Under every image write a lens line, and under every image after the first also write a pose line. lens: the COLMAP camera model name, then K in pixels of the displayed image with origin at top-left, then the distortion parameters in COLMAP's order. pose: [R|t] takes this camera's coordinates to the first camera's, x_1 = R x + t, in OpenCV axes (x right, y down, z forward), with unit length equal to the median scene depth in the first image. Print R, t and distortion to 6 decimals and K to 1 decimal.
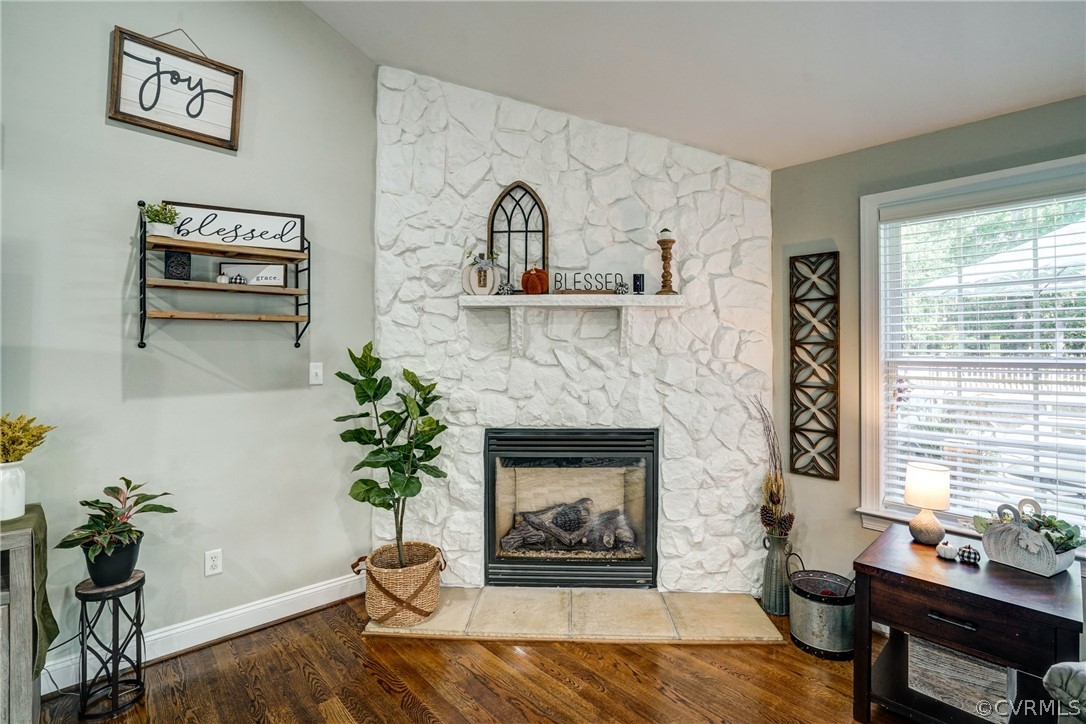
lens RADIAL K [[521.7, 0, 535.1], [0, 521.7, 344.6], [0, 0, 1]] dist [-0.056243, 0.020008]
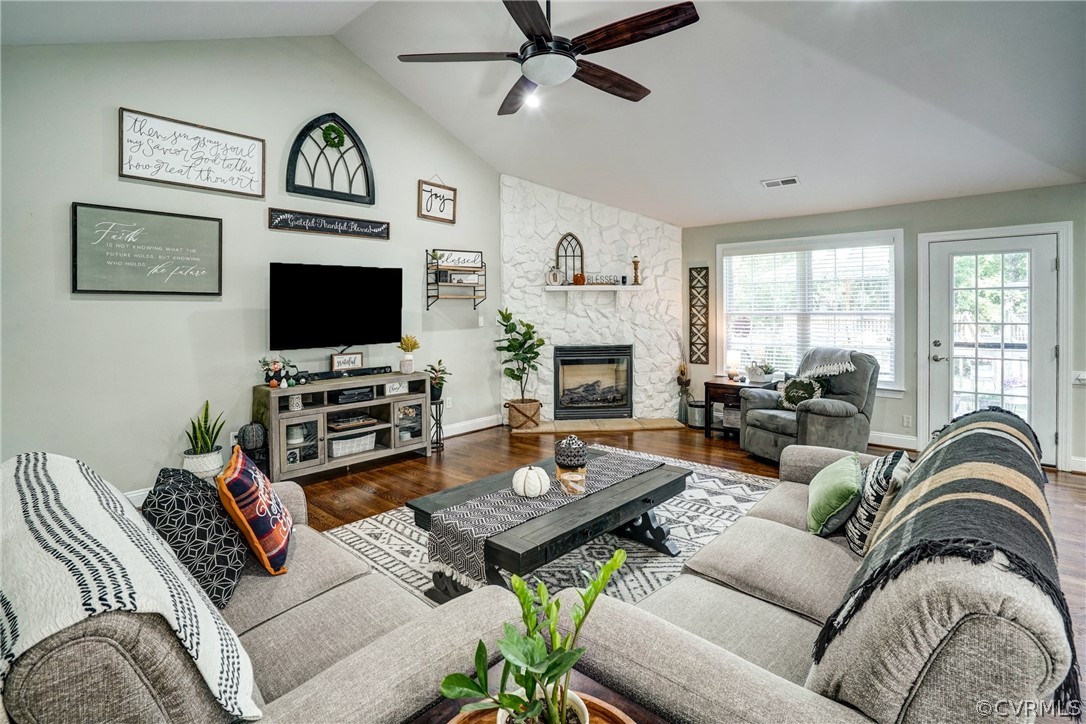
lens RADIAL K [[531.8, 0, 540.9], [0, 531.8, 313.9], [0, 0, 1]] dist [-0.048013, 0.000020]
pose [[0.993693, -0.010457, 0.111643, -0.407124], [0.008220, 0.999756, 0.020480, -0.020049], [-0.111830, -0.019433, 0.993537, -1.218842]]
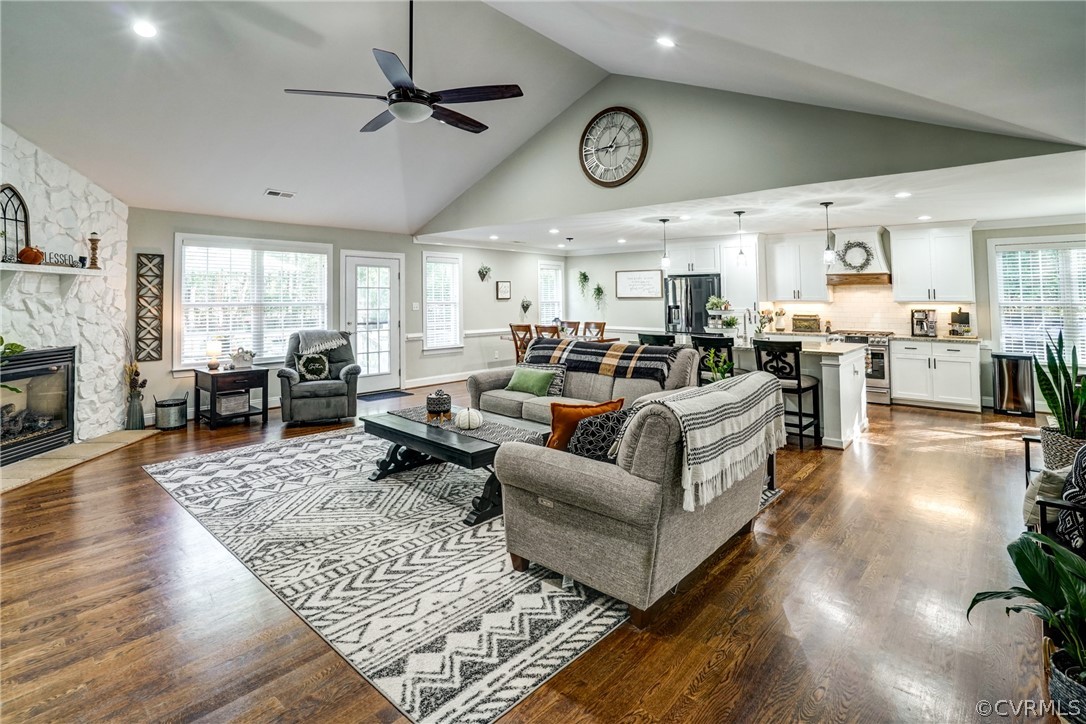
lens RADIAL K [[532.7, 0, 546.3], [0, 532.7, 296.0], [0, 0, 1]] dist [-0.048329, 0.014830]
pose [[-0.112913, 0.006479, 0.993584, -1.642554], [-0.009481, 0.999926, -0.007598, -0.004648], [-0.993560, -0.010278, -0.112843, -0.340083]]
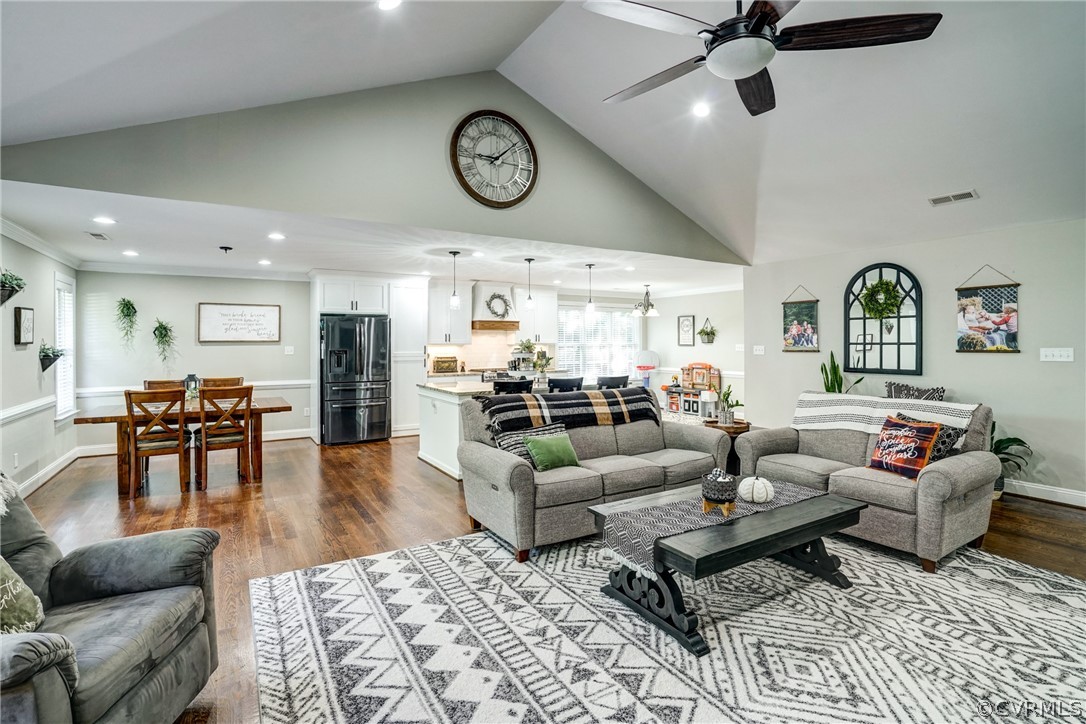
lens RADIAL K [[521.7, 0, 535.1], [0, 521.7, 344.6], [0, 0, 1]] dist [-0.056243, 0.020008]
pose [[-0.983758, 0.005879, 0.179402, -0.078164], [0.005310, 0.999979, -0.003653, 0.003635], [-0.179420, -0.002641, -0.983769, 0.776696]]
